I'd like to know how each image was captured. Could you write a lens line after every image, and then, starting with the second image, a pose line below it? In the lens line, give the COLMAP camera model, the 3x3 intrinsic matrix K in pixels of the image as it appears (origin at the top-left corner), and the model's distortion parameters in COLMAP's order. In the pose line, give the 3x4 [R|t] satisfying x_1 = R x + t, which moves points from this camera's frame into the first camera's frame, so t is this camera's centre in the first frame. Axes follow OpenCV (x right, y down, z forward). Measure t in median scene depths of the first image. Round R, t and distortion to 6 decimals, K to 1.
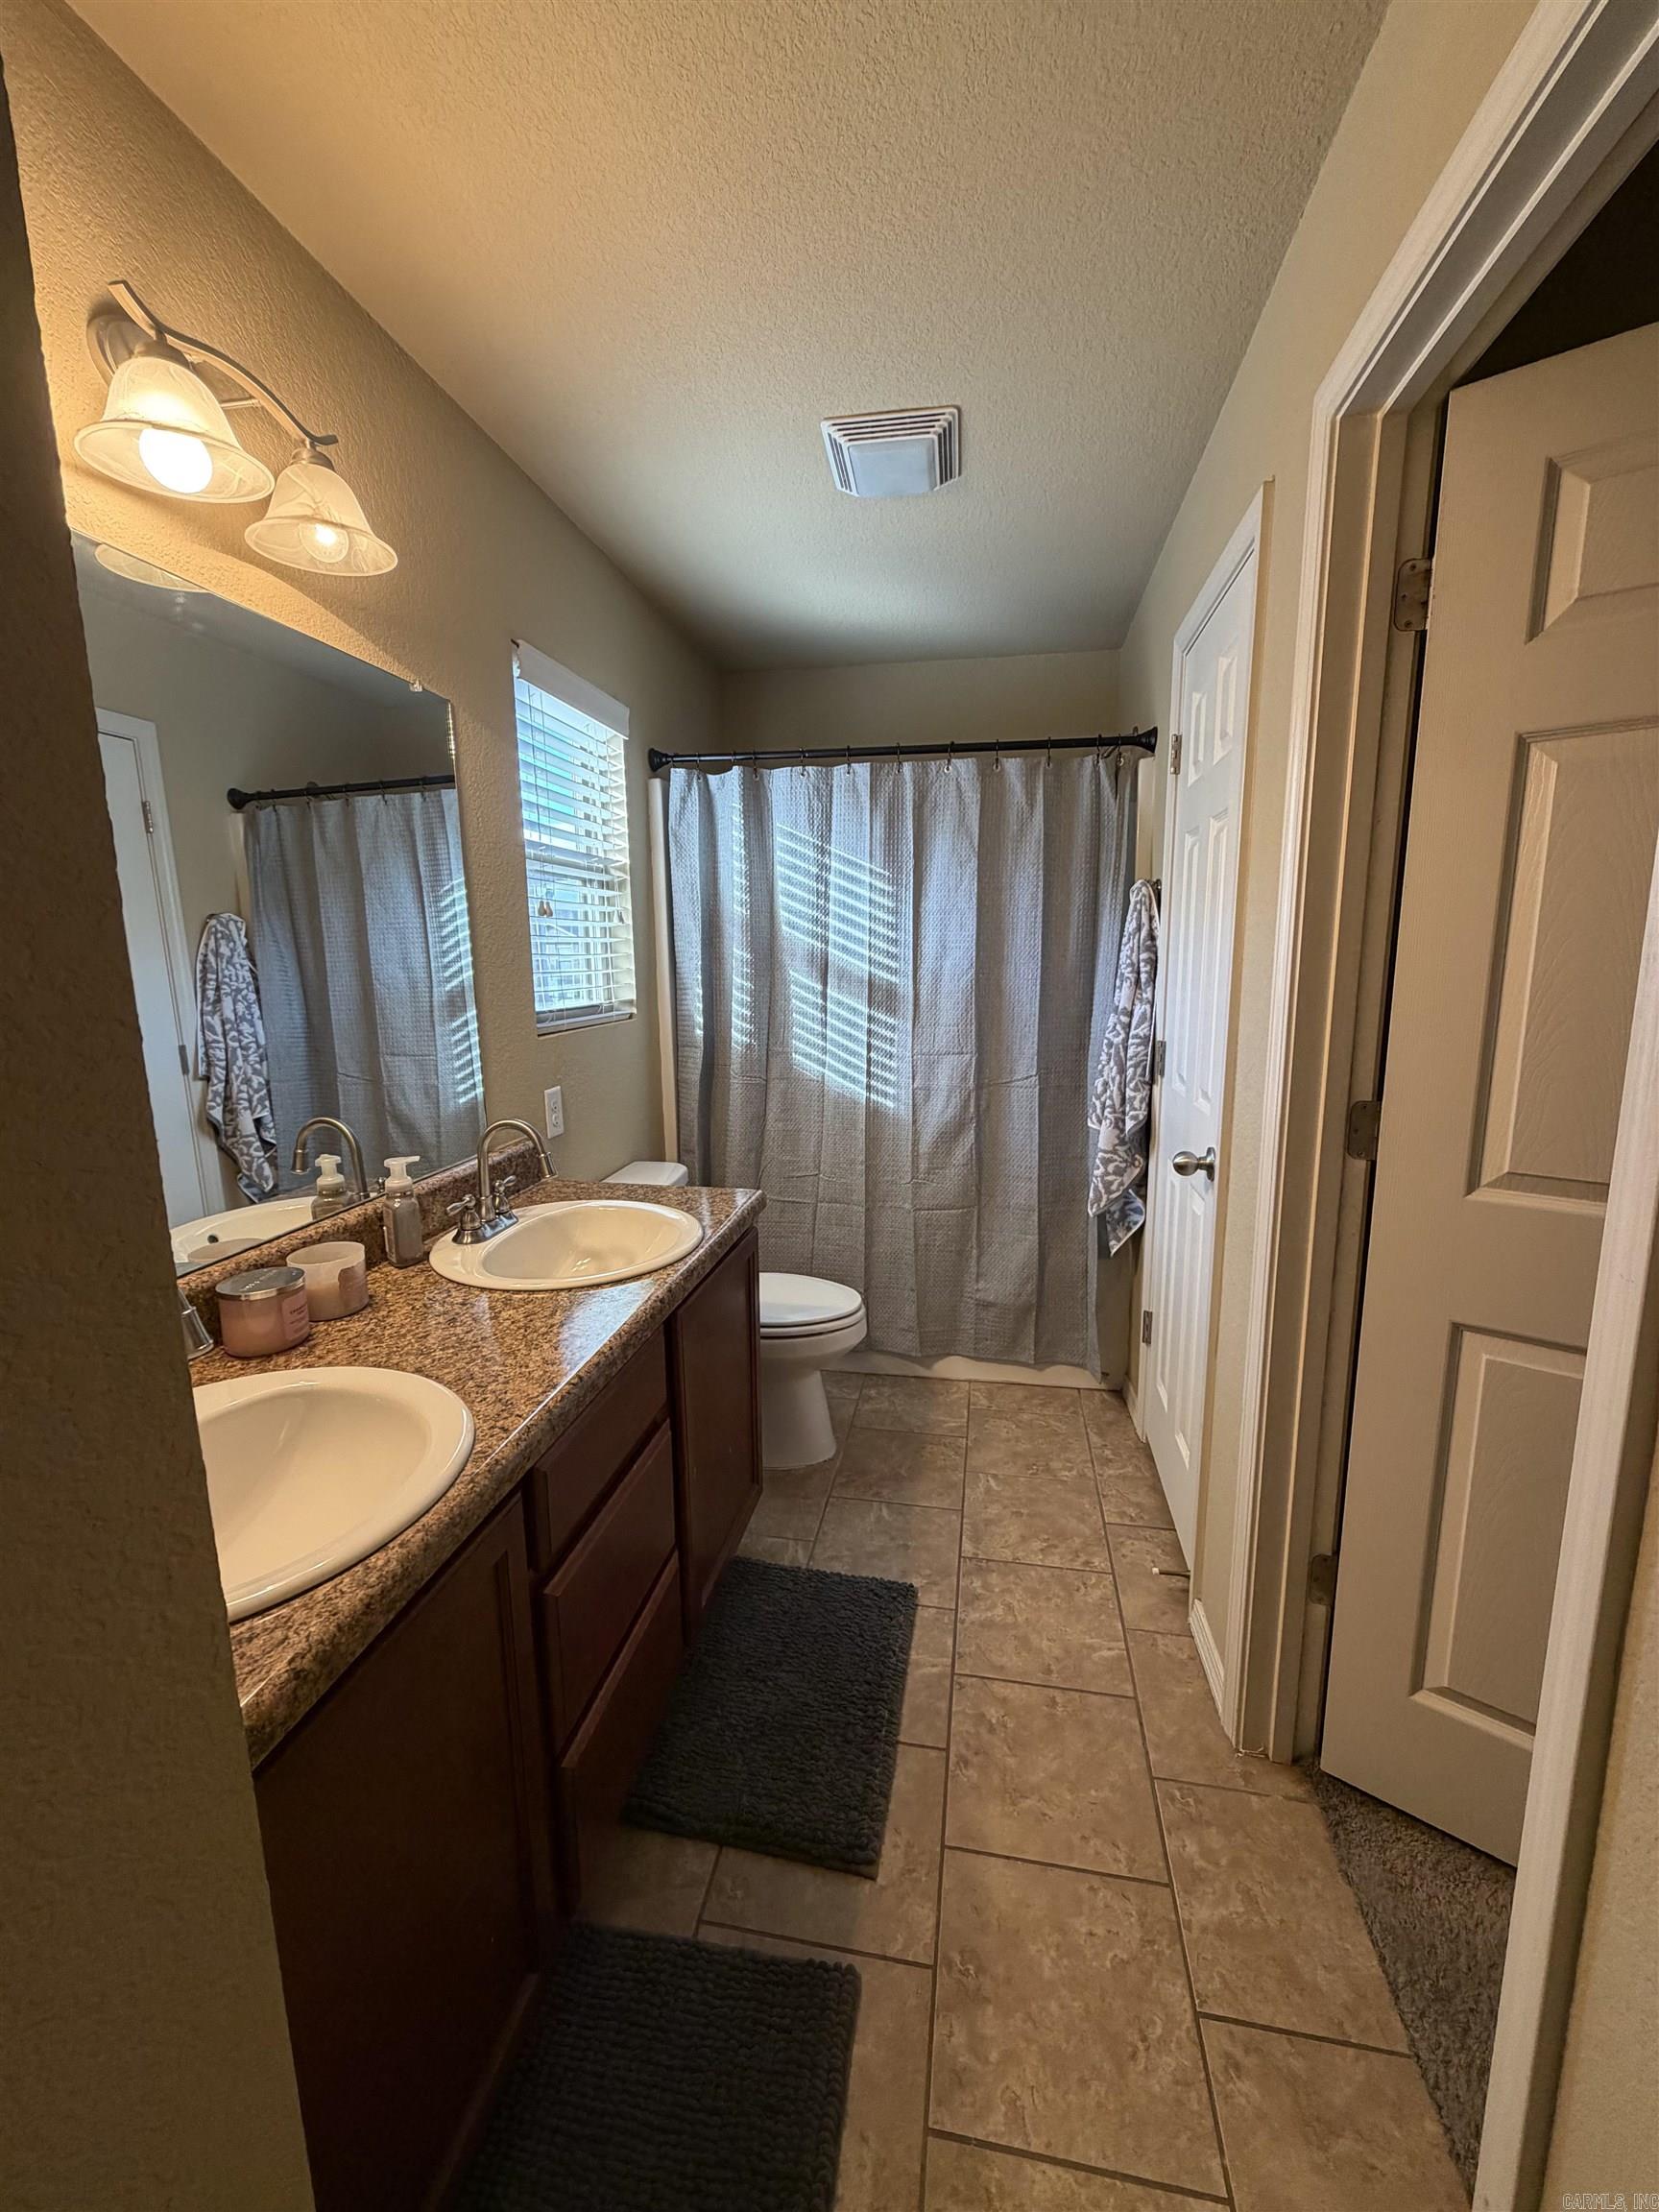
lens RADIAL K [[882.8, 0, 829.5], [0, 882.8, 1106.0], [0, 0, 1]] dist [0.000013, 0.000042]
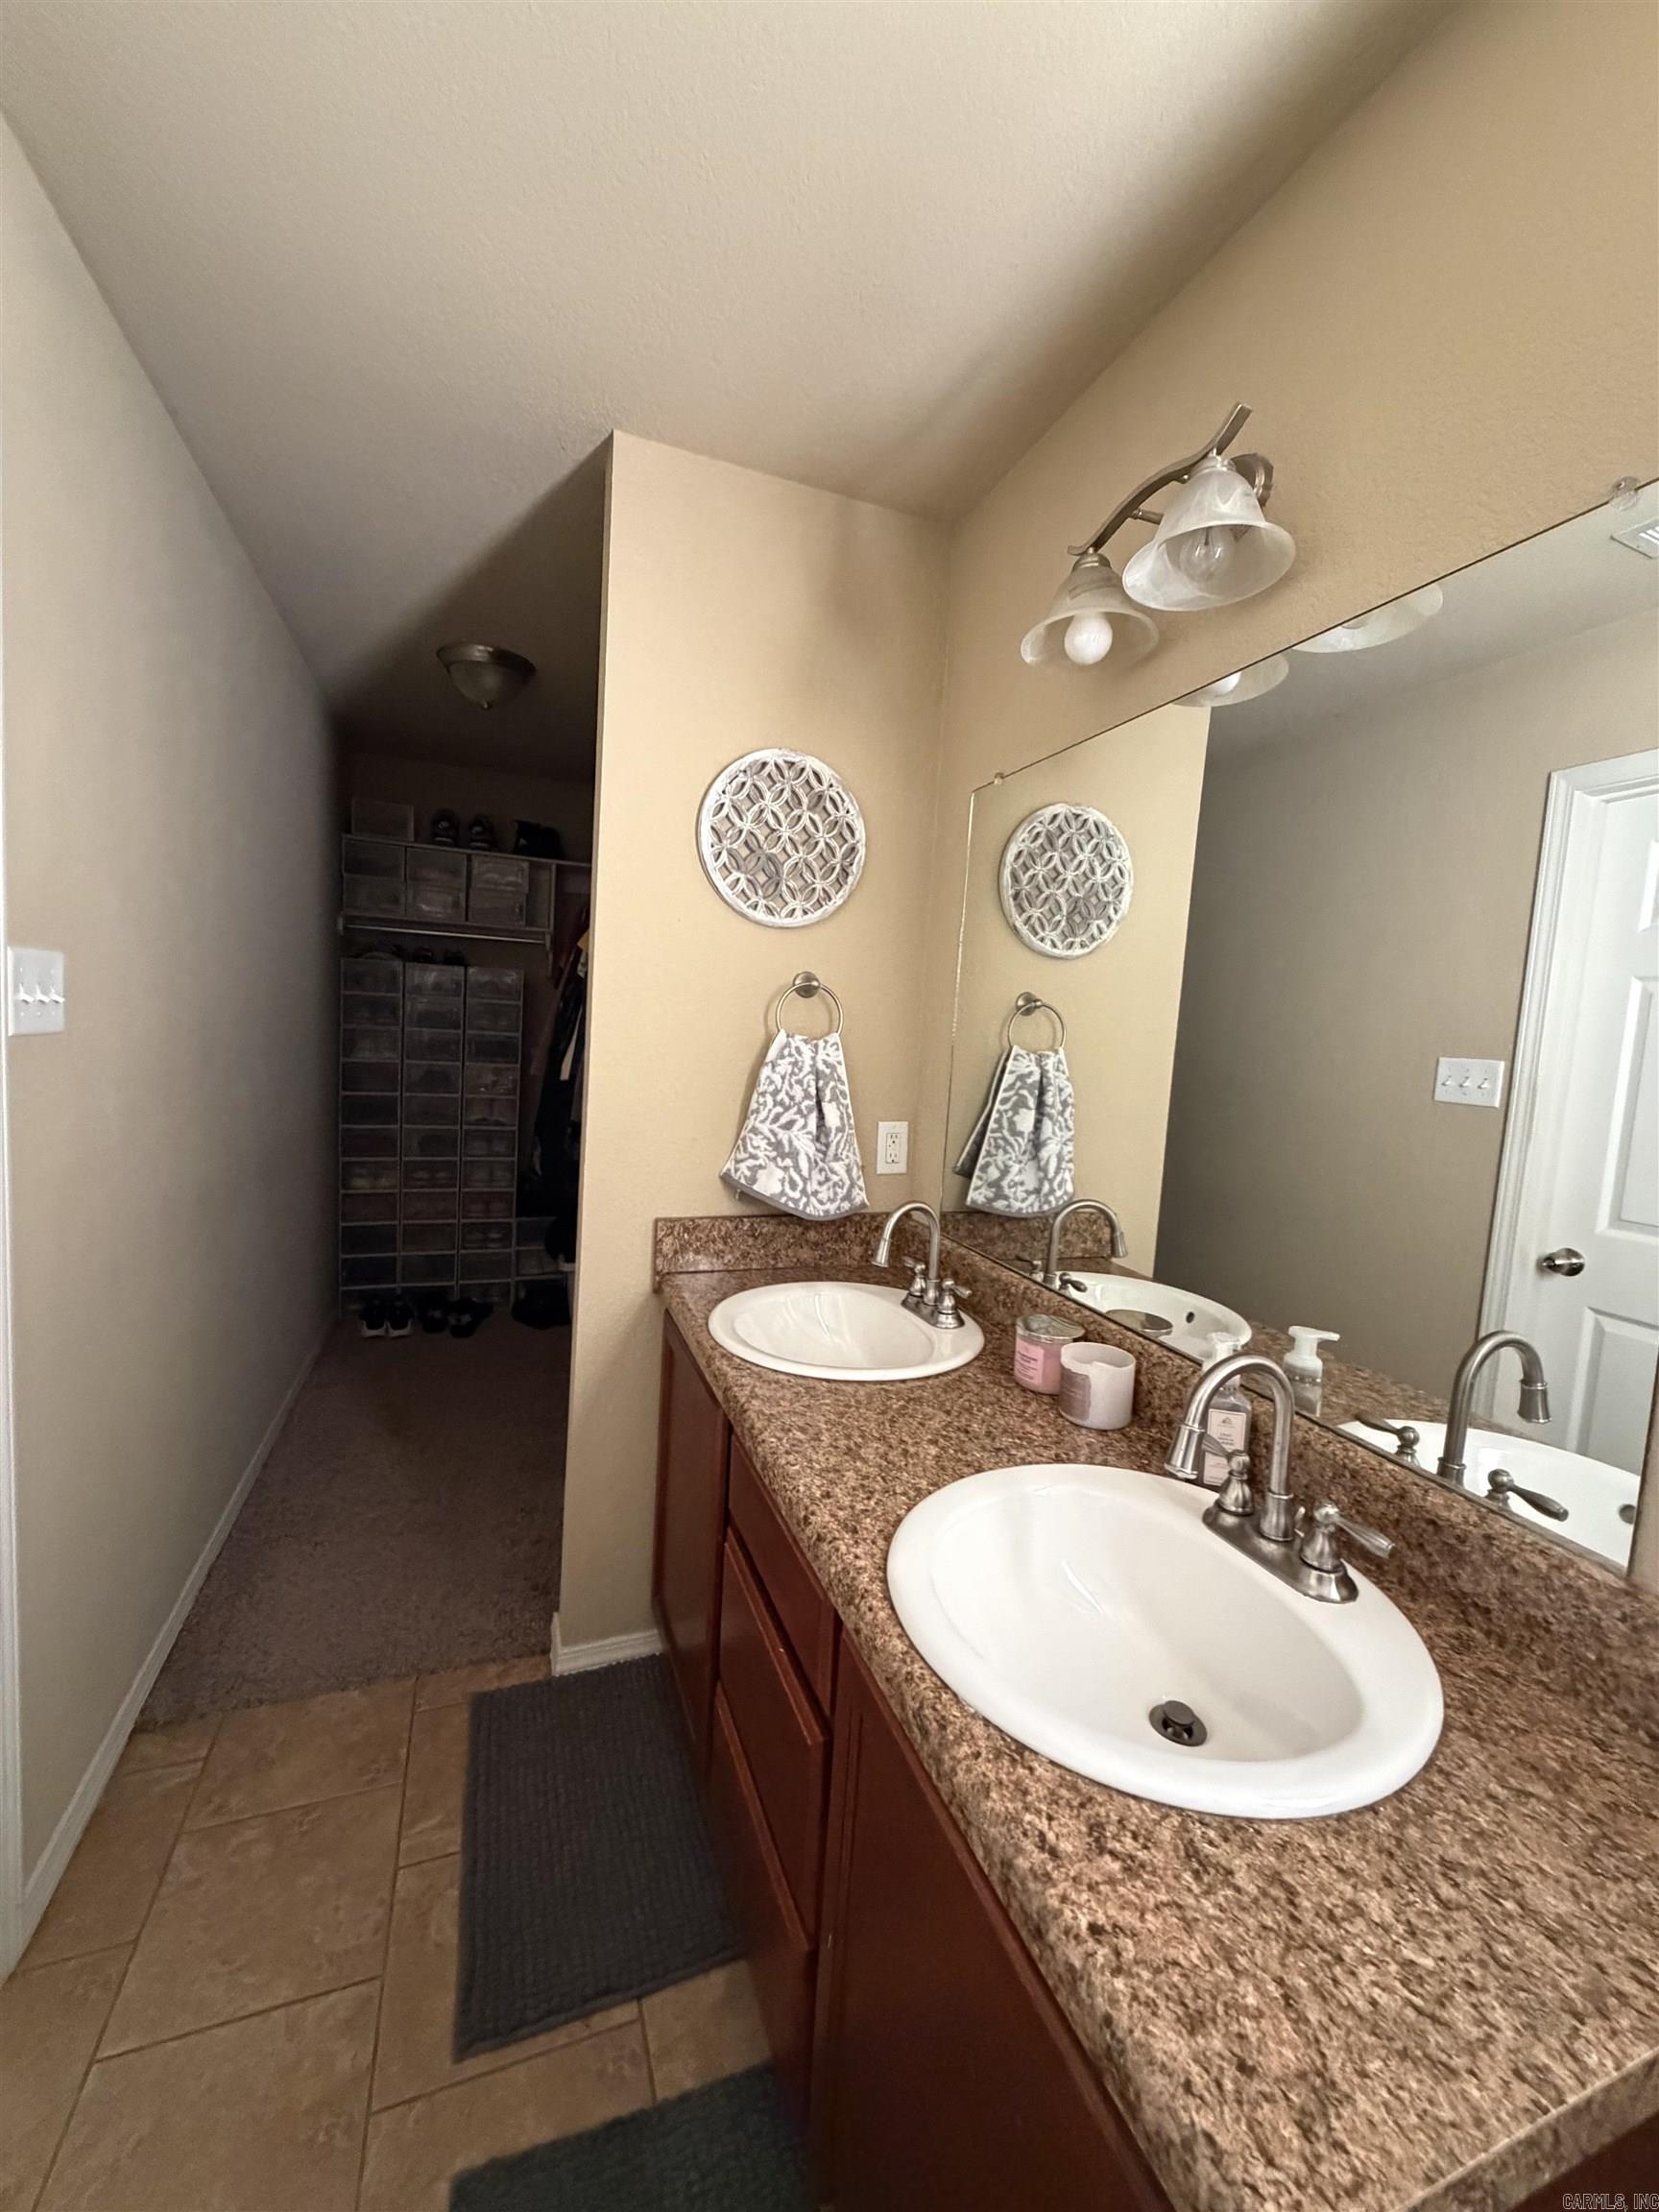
lens RADIAL K [[882.8, 0, 829.5], [0, 882.8, 1106.0], [0, 0, 1]] dist [0.000013, 0.000042]
pose [[-0.855708, 0.009857, -0.517365, 0.164586], [-0.132716, 0.962195, 0.237841, -0.283006], [0.500150, 0.272185, -0.822049, 1.597953]]
